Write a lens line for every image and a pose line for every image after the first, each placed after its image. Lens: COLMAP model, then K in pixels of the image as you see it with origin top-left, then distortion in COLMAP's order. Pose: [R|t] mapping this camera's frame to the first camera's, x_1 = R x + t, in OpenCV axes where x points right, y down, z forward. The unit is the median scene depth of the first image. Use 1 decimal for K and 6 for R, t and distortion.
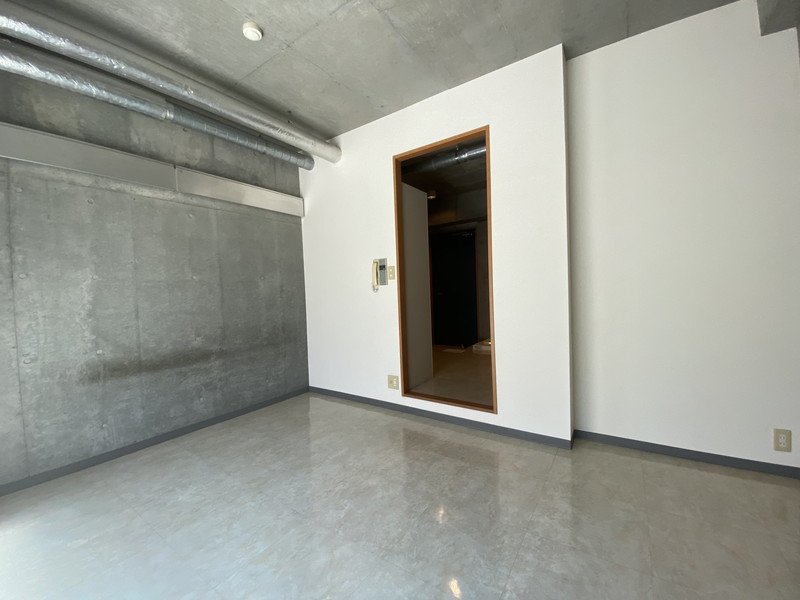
lens RADIAL K [[324.9, 0, 401.1], [0, 324.9, 301.3], [0, 0, 1]] dist [-0.003442, -0.008833]
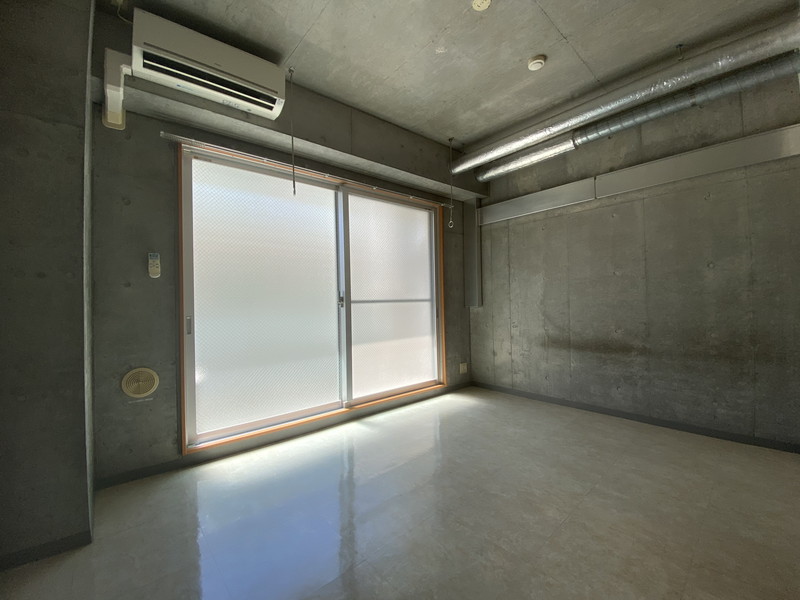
lens RADIAL K [[344.1, 0, 407.0], [0, 344.1, 299.4], [0, 0, 1]] dist [-0.001683, -0.000687]
pose [[-0.249019, 0.031029, -0.968001, 0.725845], [-0.000414, 0.999483, 0.032144, -0.025915], [0.968498, 0.008405, -0.248878, 0.718725]]
